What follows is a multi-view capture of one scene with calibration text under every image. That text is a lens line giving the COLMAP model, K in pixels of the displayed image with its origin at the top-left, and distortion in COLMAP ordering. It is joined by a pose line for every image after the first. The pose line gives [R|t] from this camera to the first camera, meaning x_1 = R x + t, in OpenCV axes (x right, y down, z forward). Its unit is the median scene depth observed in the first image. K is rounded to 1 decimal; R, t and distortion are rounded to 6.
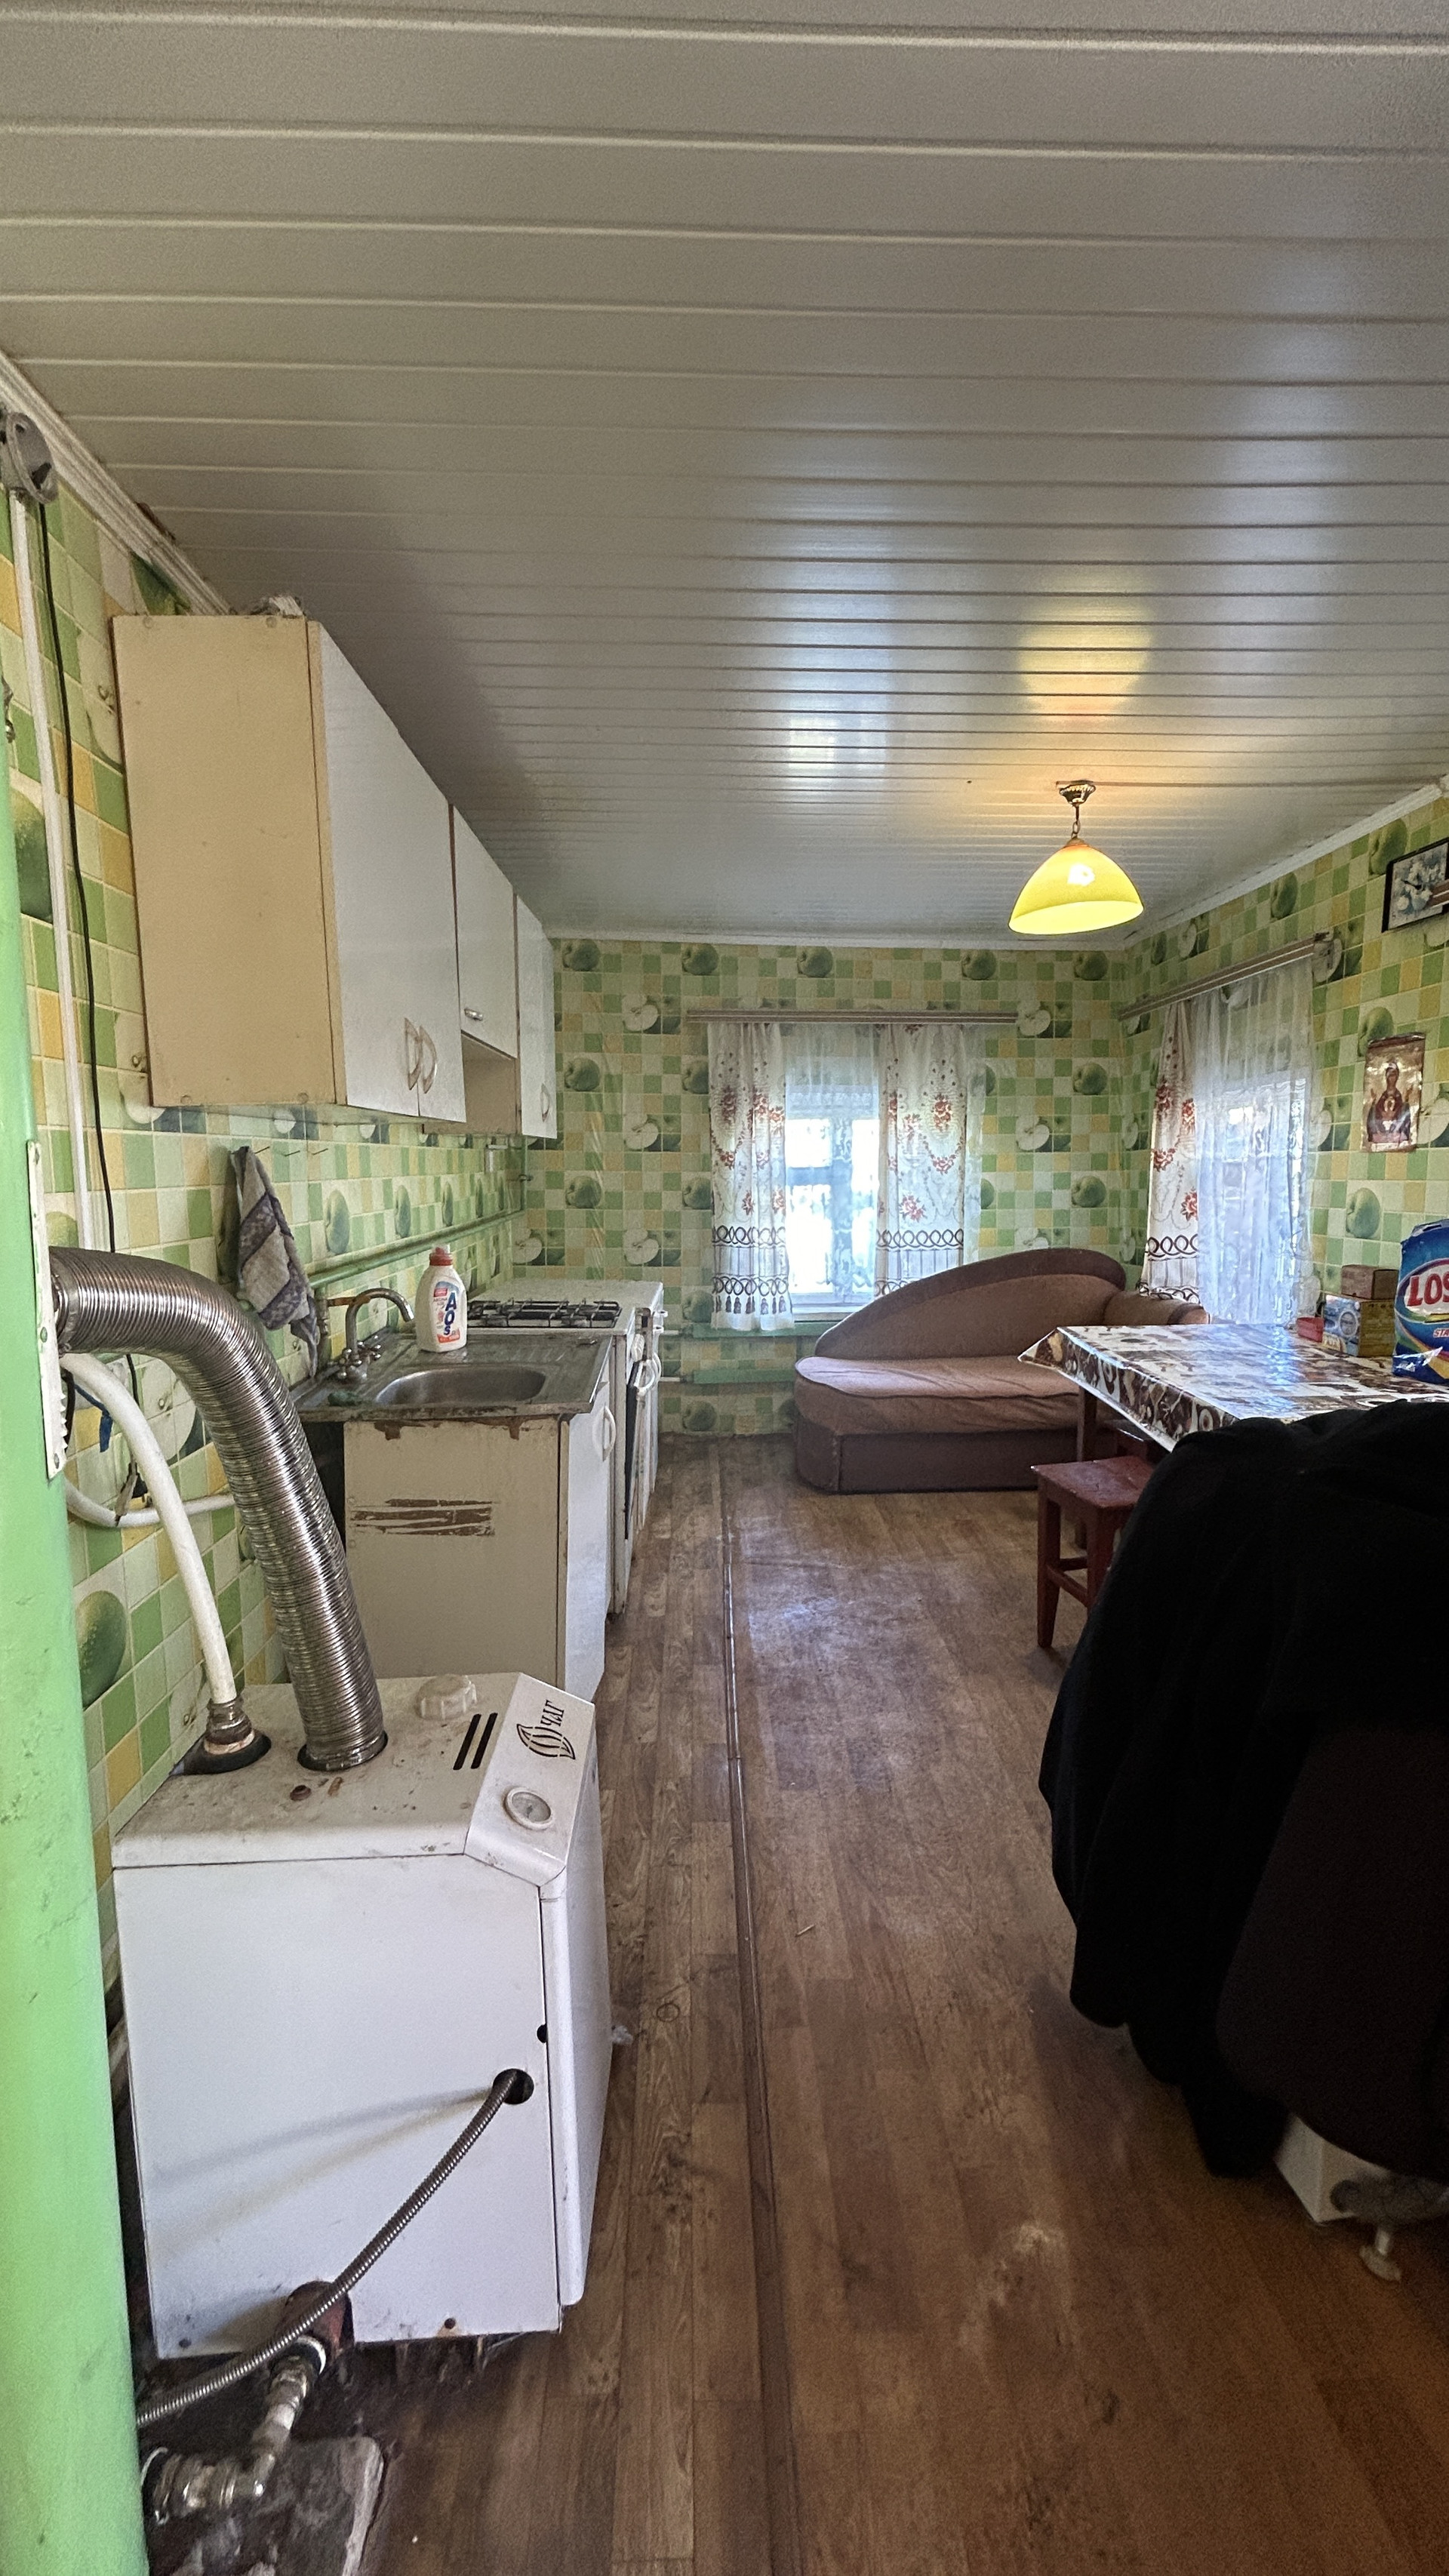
lens RADIAL K [[1025.4, 0, 726.6], [0, 1025.4, 1286.6], [0, 0, 1]] dist [0.000543, -0.000054]
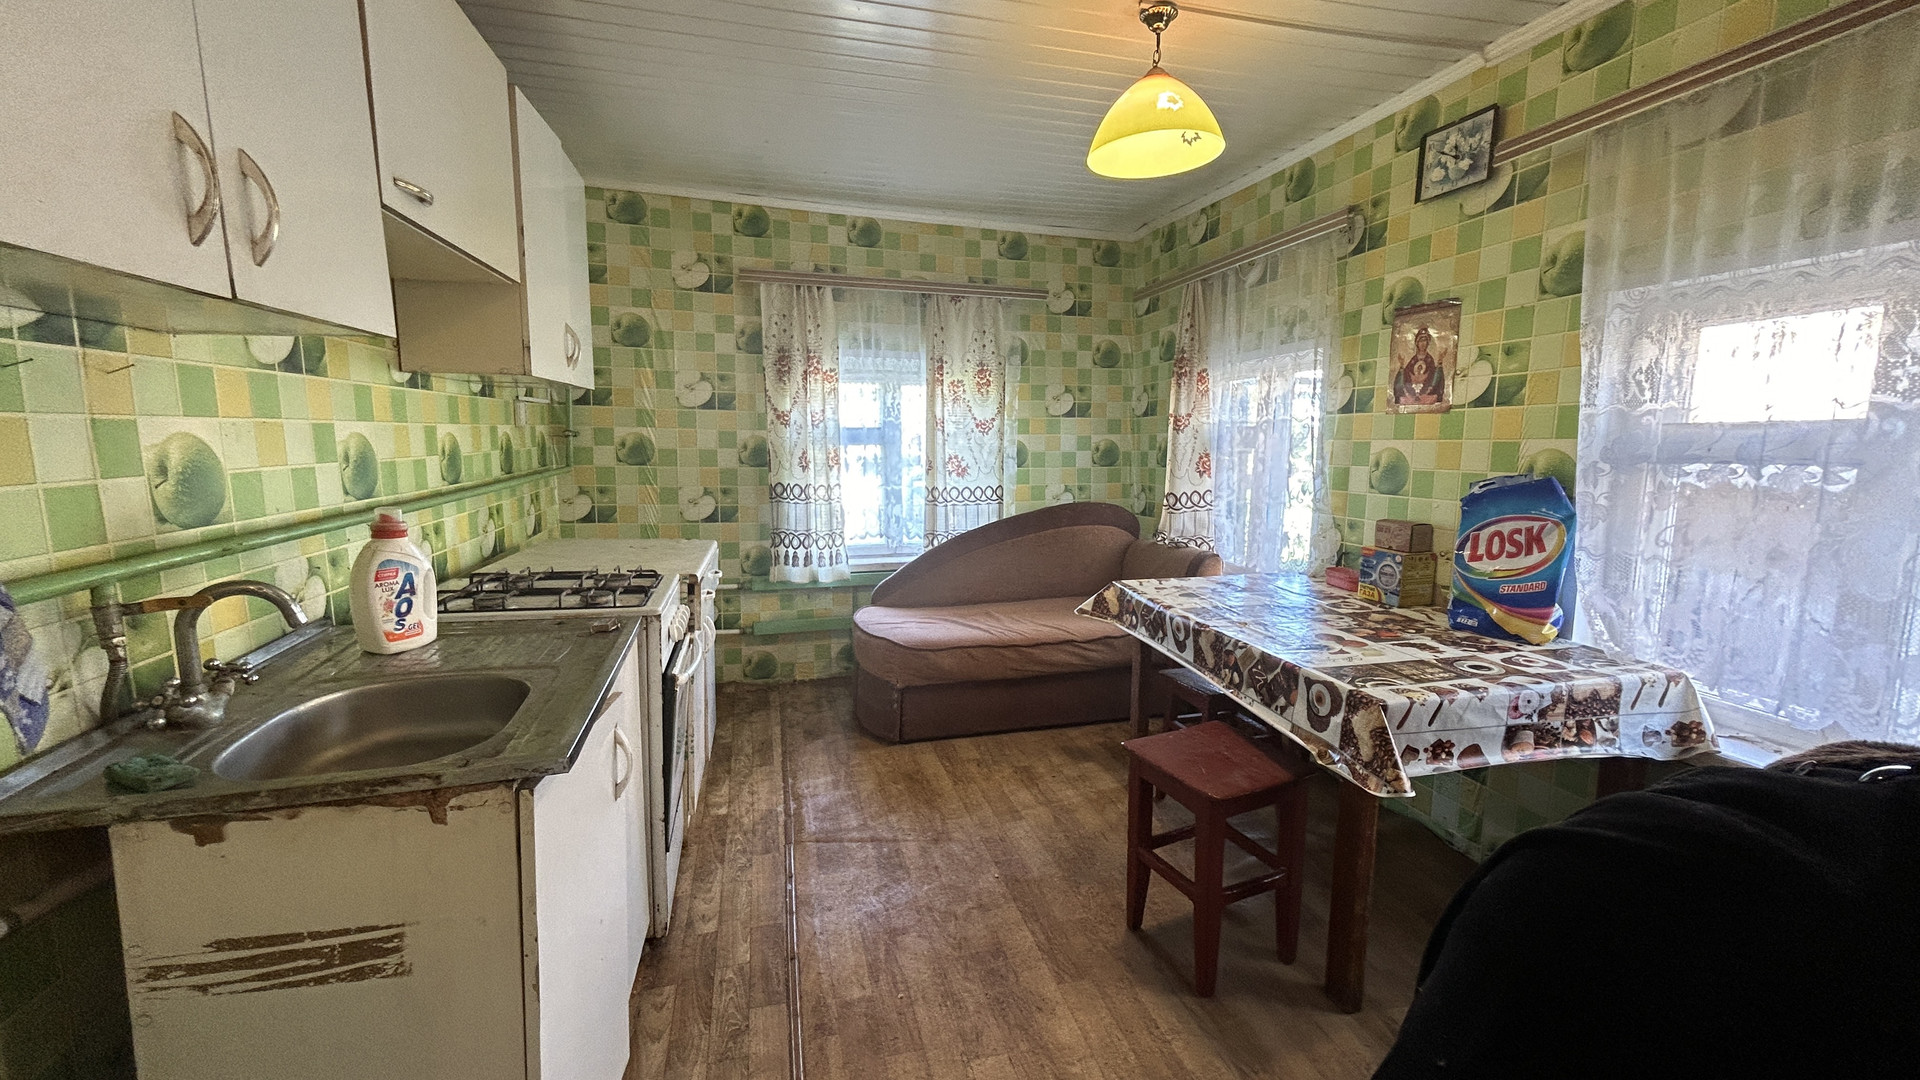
lens RADIAL K [[764.3, 0, 958.2], [0, 764.3, 542.7], [0, 0, 1]] dist [0.000543, -0.000054]
pose [[0.975560, -0.018581, 0.218947, 0.003280], [0.014053, 0.999654, 0.022223, -0.019376], [-0.219284, -0.018603, 0.975484, 0.302104]]
